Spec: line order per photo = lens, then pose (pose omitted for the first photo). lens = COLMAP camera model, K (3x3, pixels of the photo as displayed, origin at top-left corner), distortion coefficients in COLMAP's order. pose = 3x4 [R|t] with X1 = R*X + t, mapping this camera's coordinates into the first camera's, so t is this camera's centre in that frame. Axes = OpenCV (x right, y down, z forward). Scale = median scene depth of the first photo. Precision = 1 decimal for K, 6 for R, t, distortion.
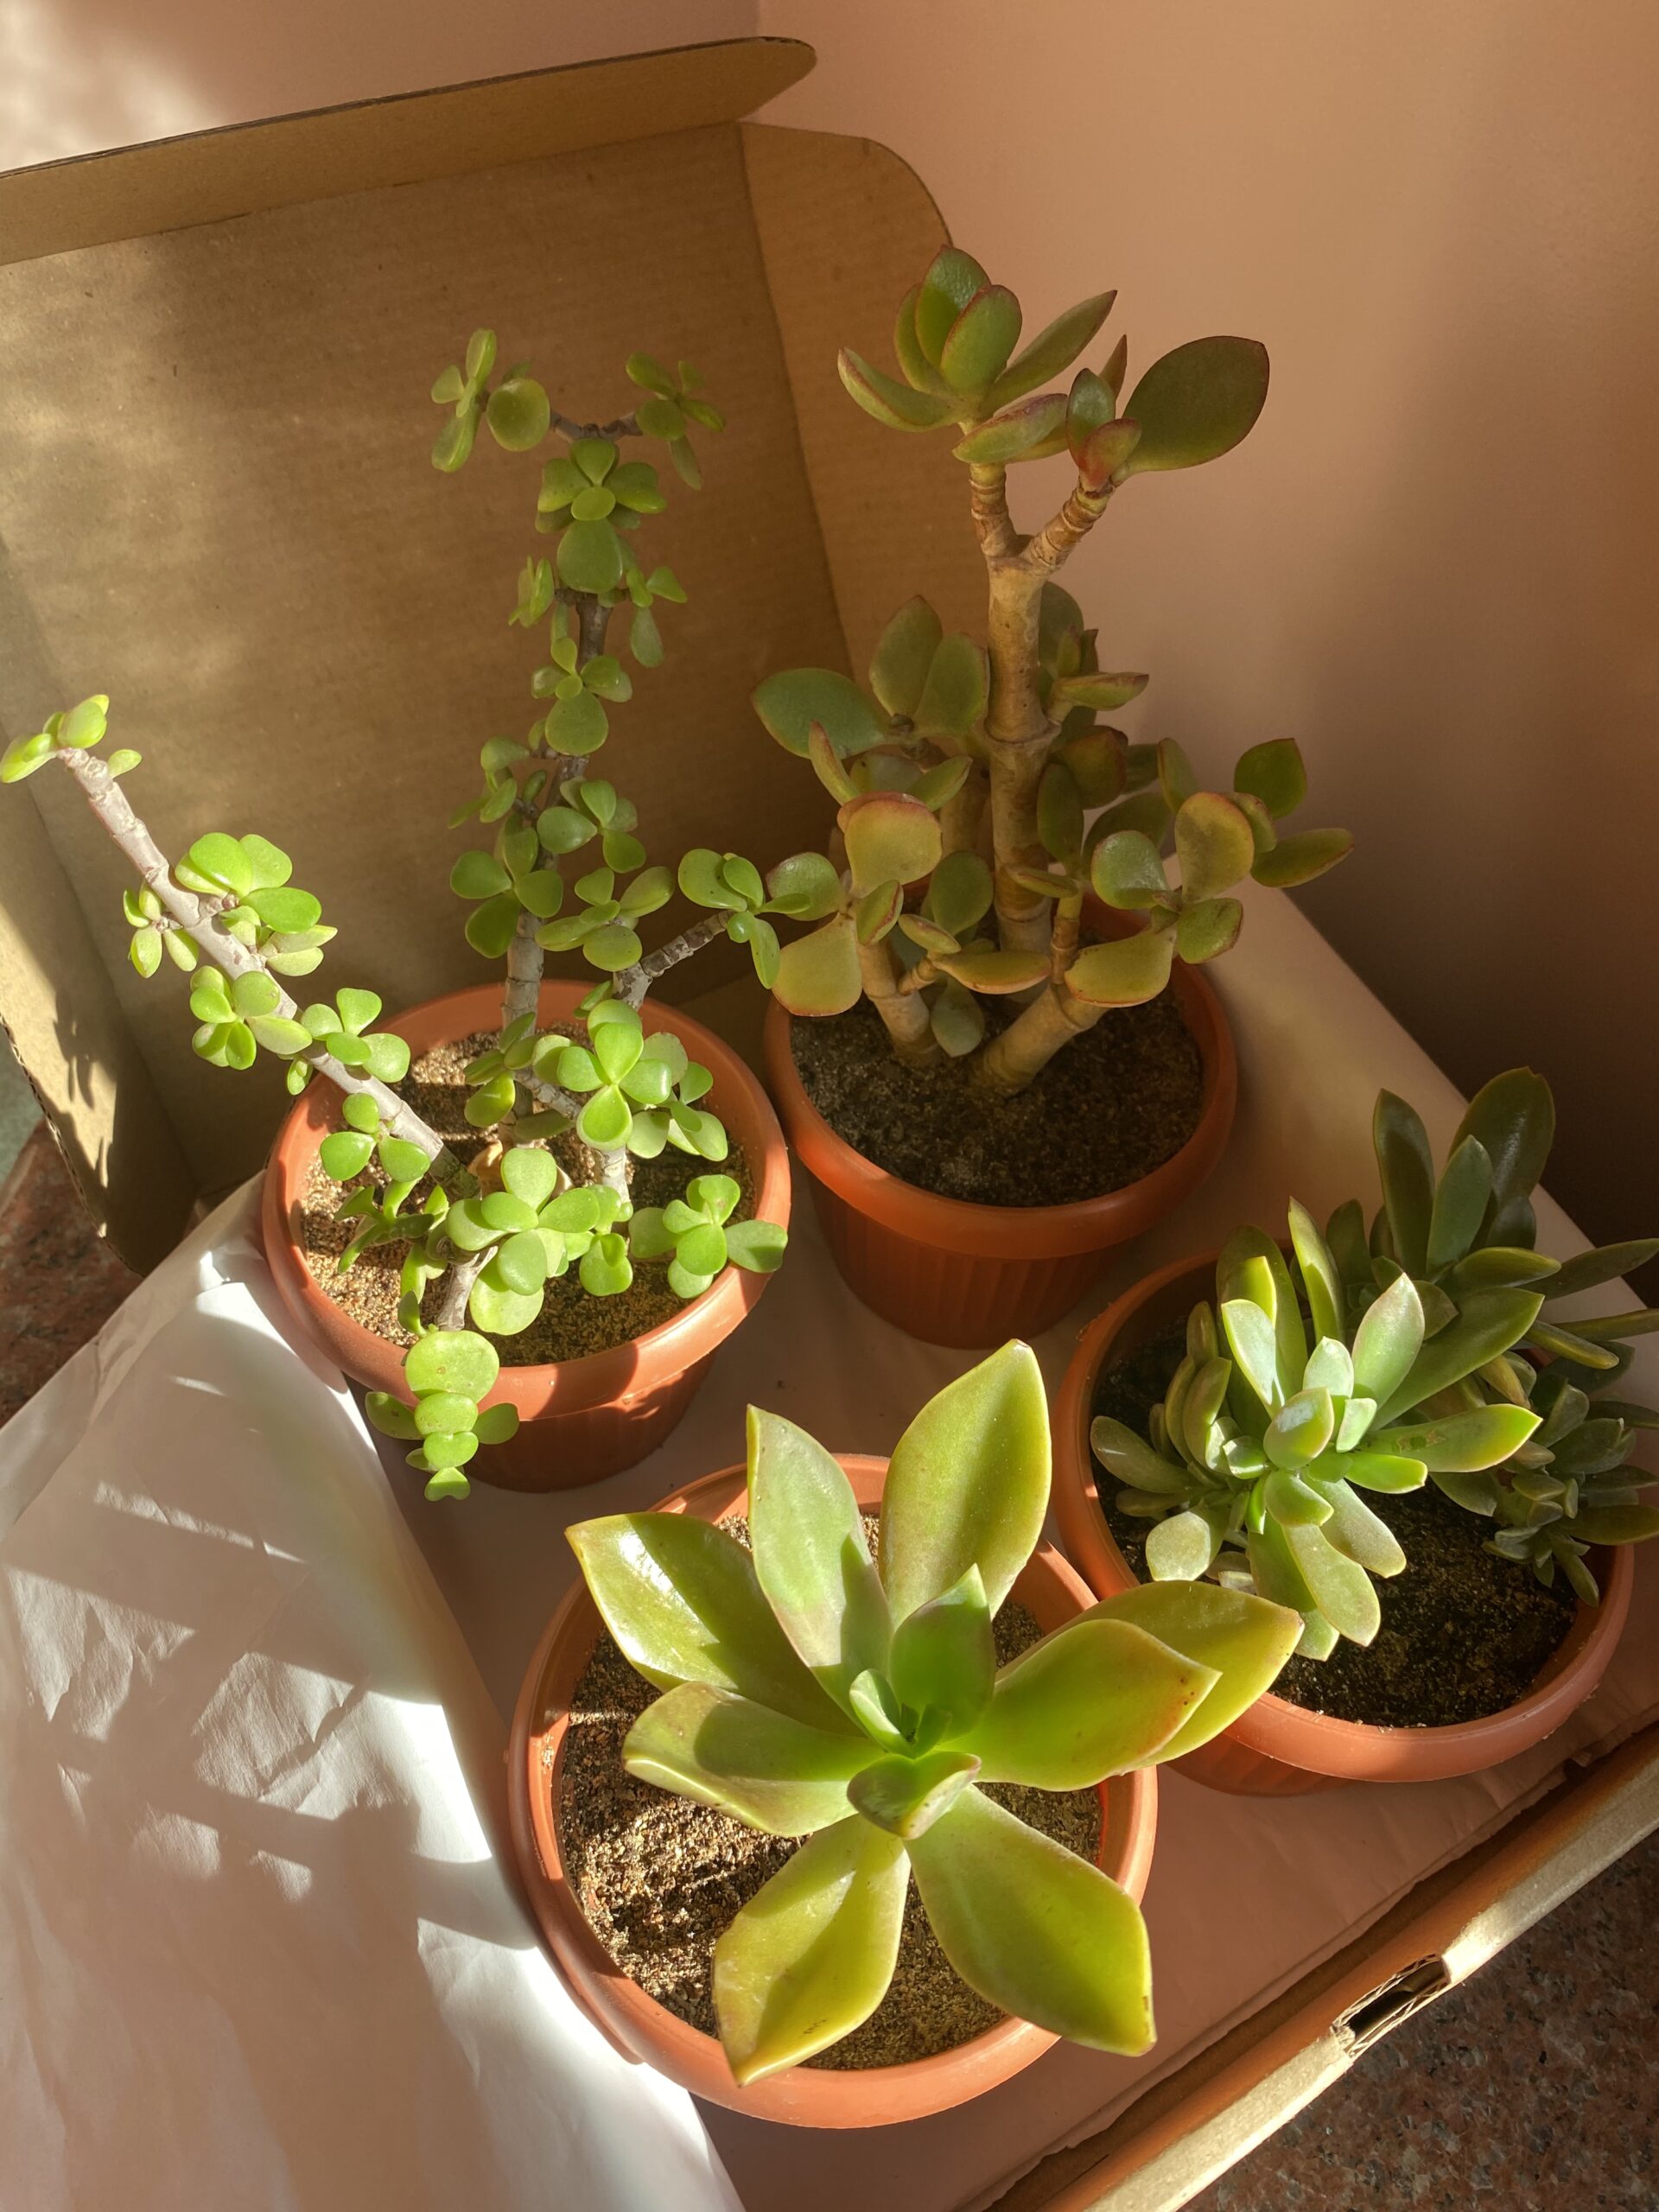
lens RADIAL K [[1676.4, 0, 829.5], [0, 1676.4, 1106.0], [0, 0, 1]] dist [0.012217, -0.028063]
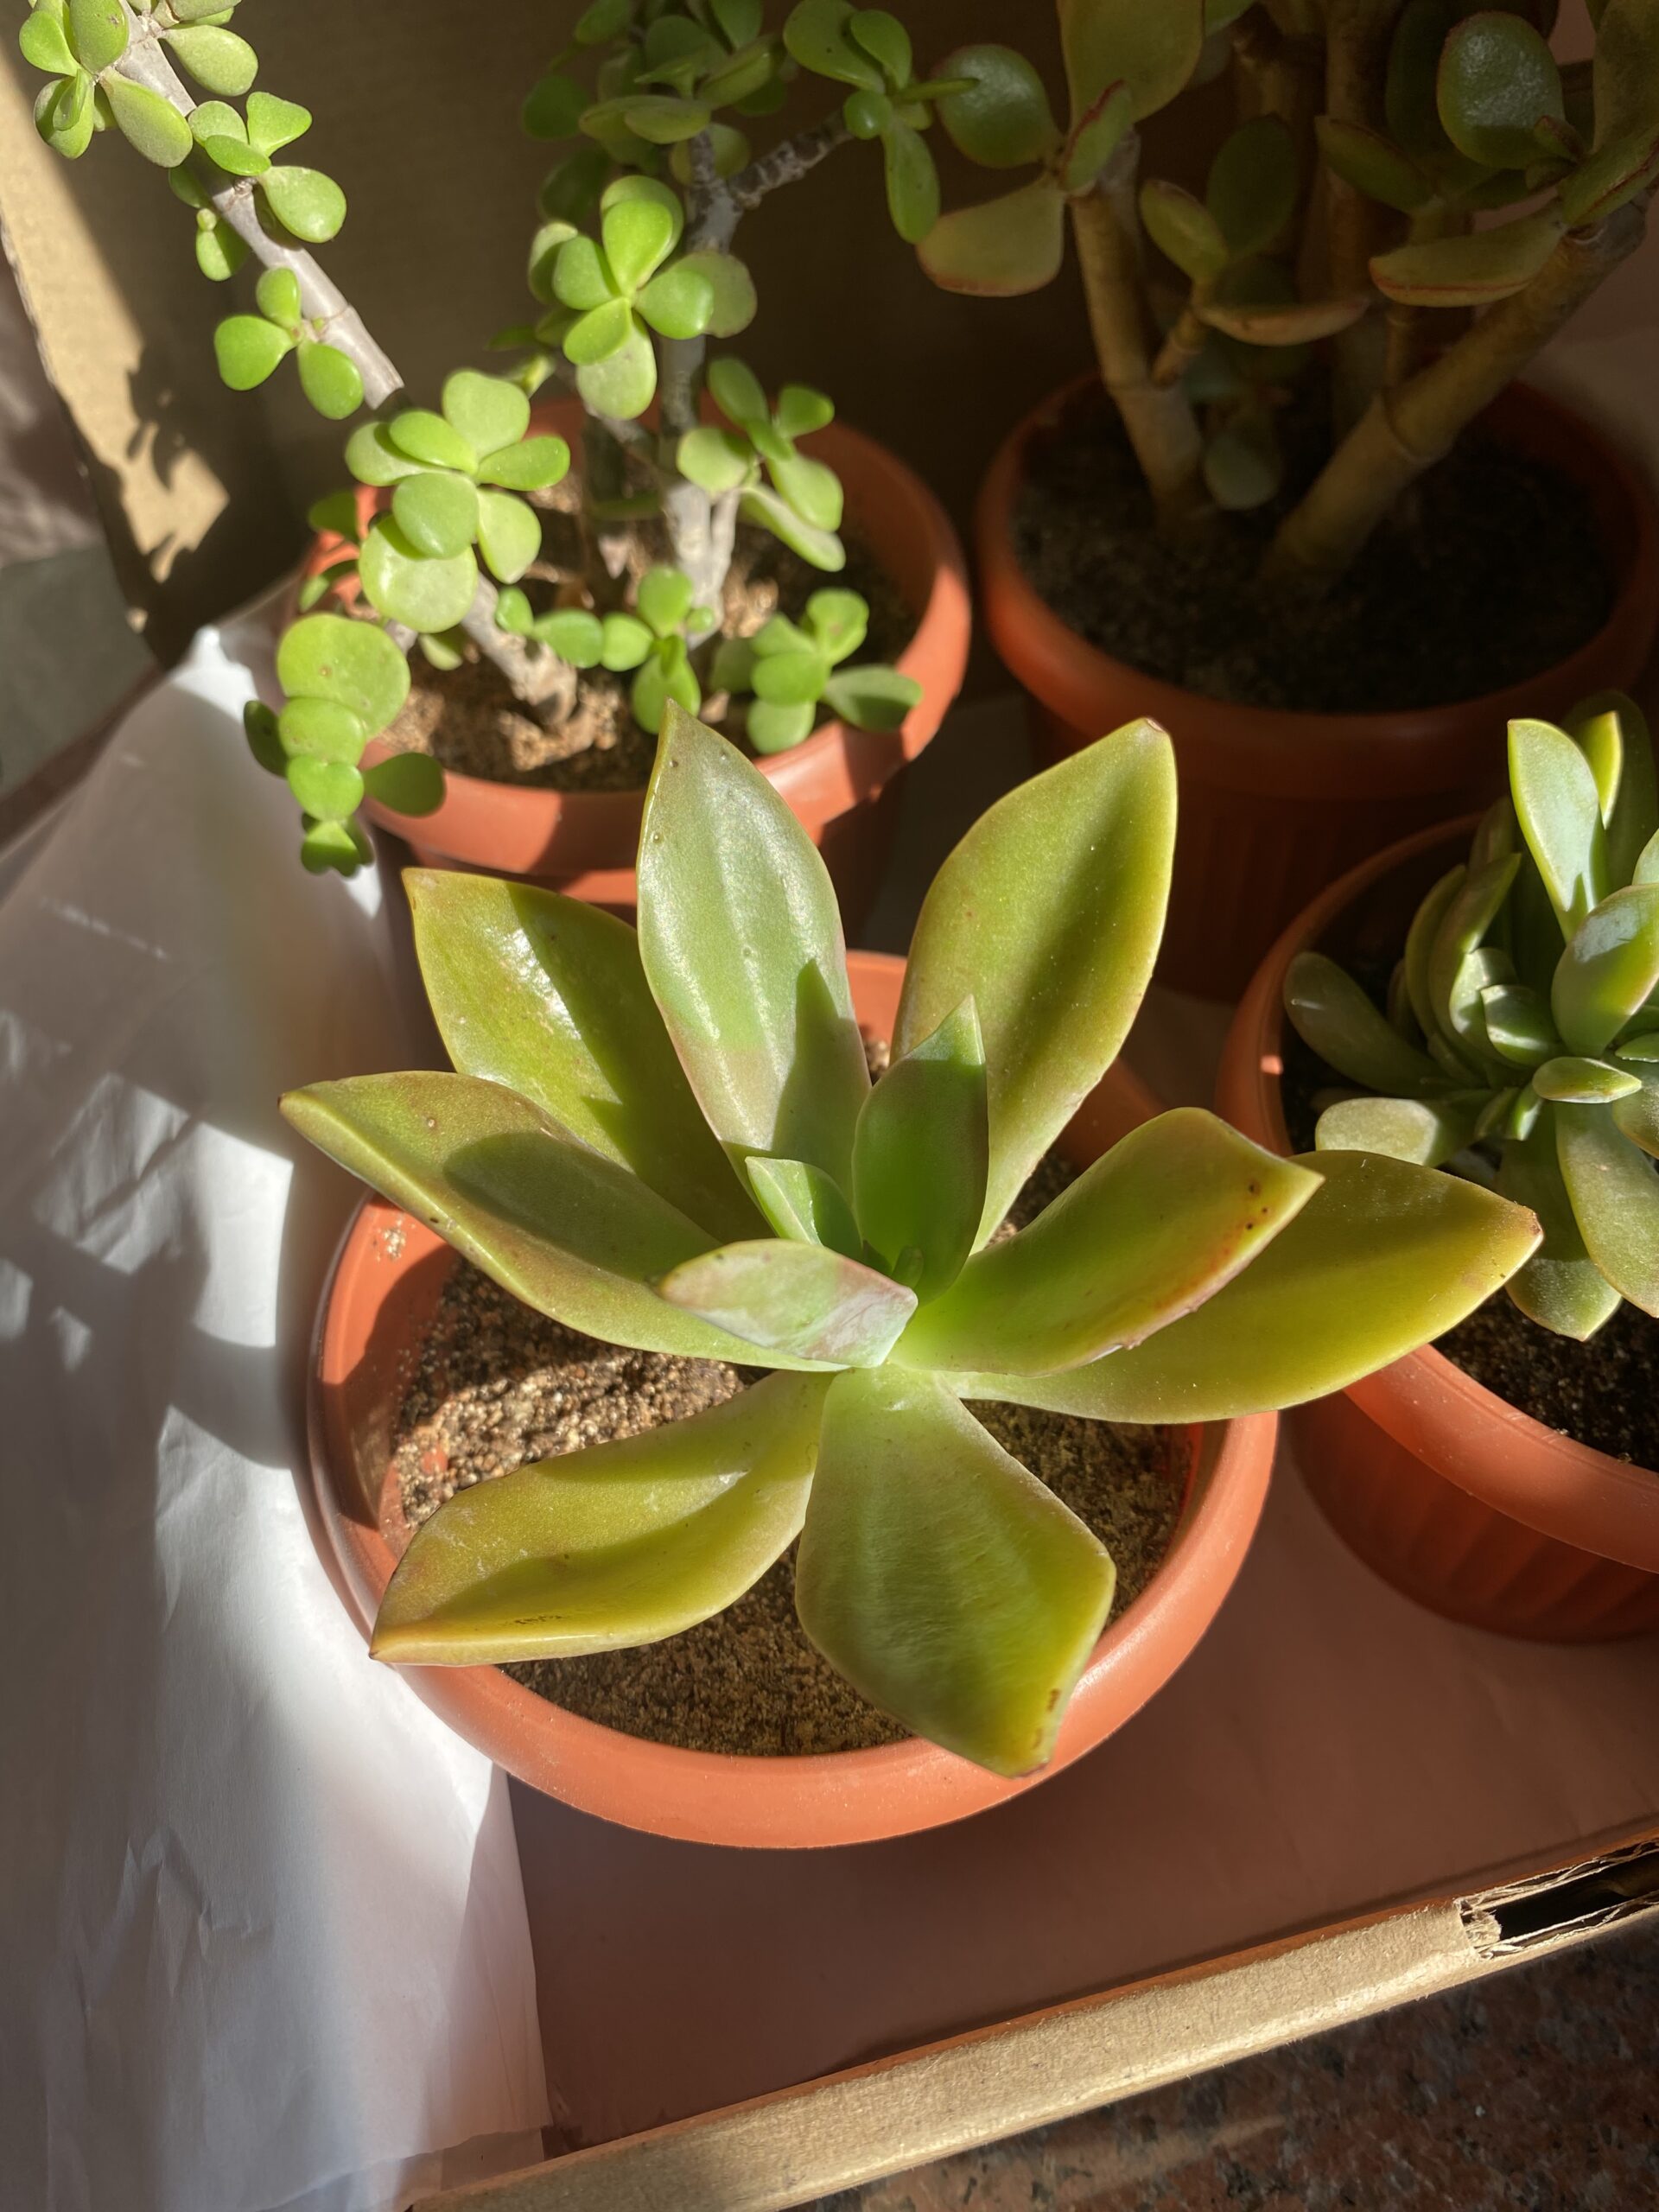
lens RADIAL K [[1717.4, 0, 837.7], [0, 1717.4, 1091.1], [0, 0, 1]] dist [-0.008421, -0.012040]
pose [[0.954770, 0.168766, -0.244810, 0.160288], [-0.156756, 0.985302, 0.067883, 0.221253], [0.252668, -0.026438, 0.967192, 0.314033]]
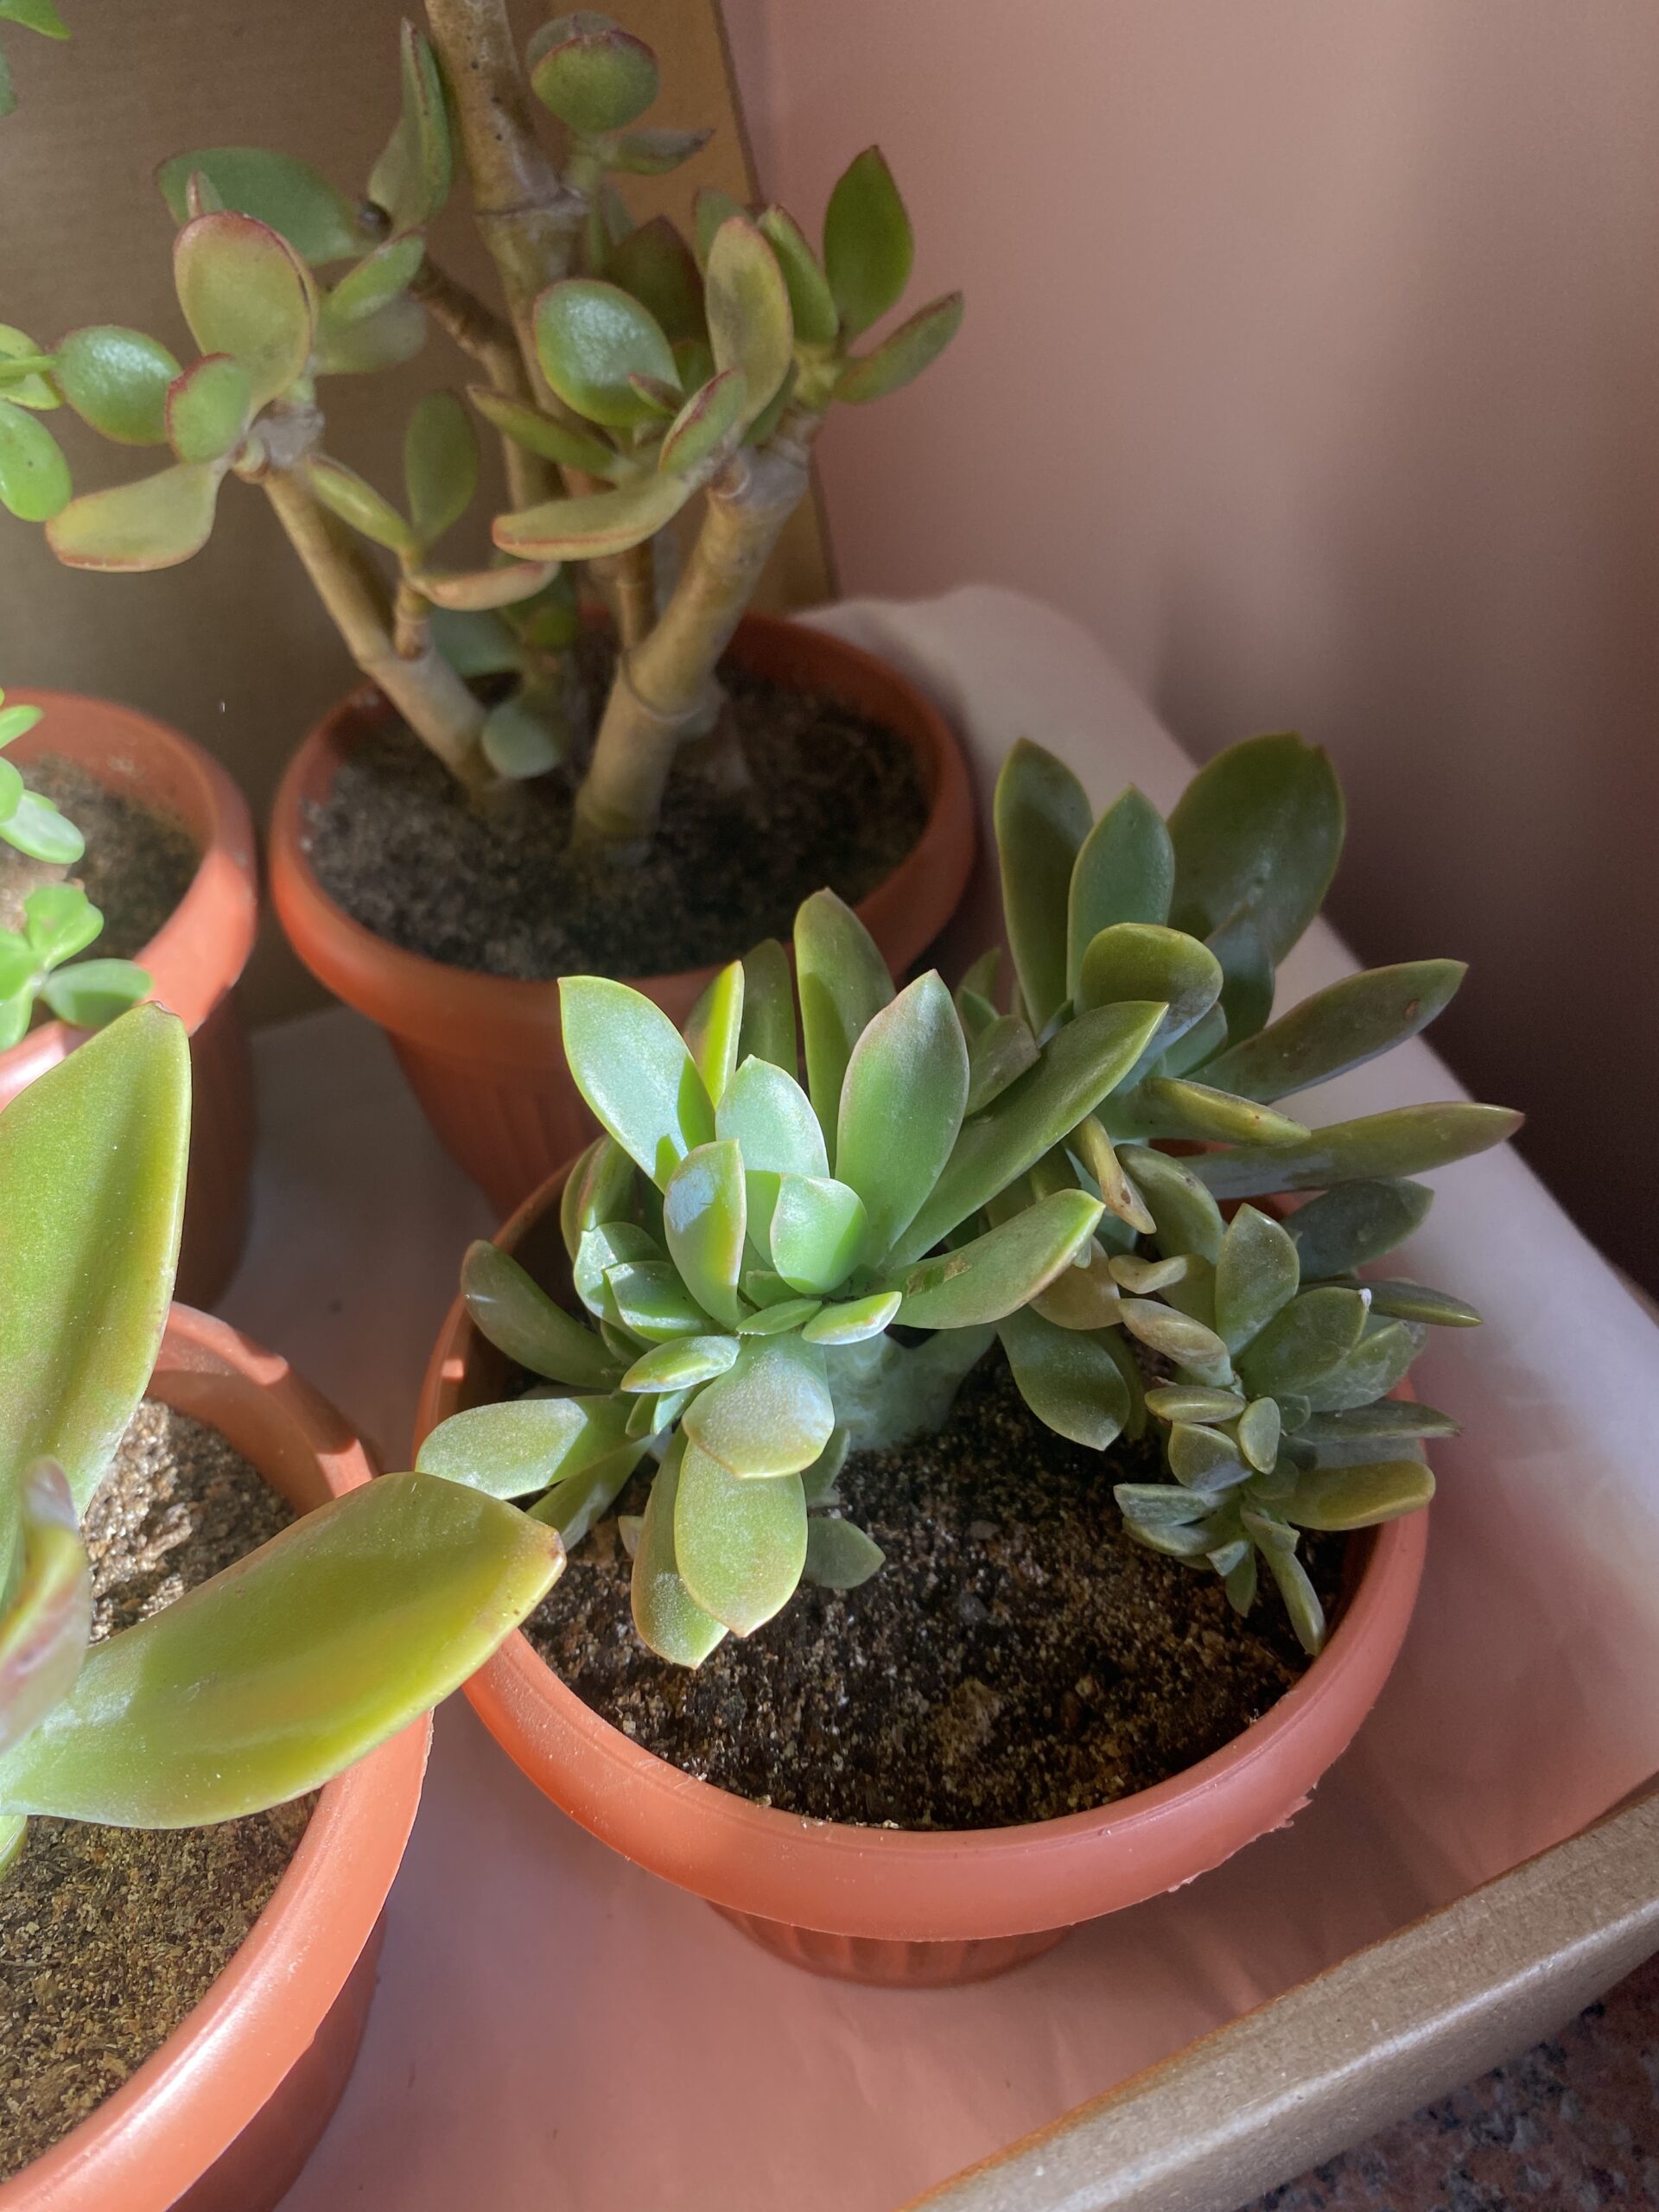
lens RADIAL K [[1724.2, 0, 843.4], [0, 1724.2, 1091.3], [0, 0, 1]] dist [0.033510, -0.085082]
pose [[0.988830, 0.060384, -0.136268, 0.367172], [-0.075449, 0.991257, -0.108246, 0.189409], [0.128541, 0.117318, 0.984740, 0.417019]]
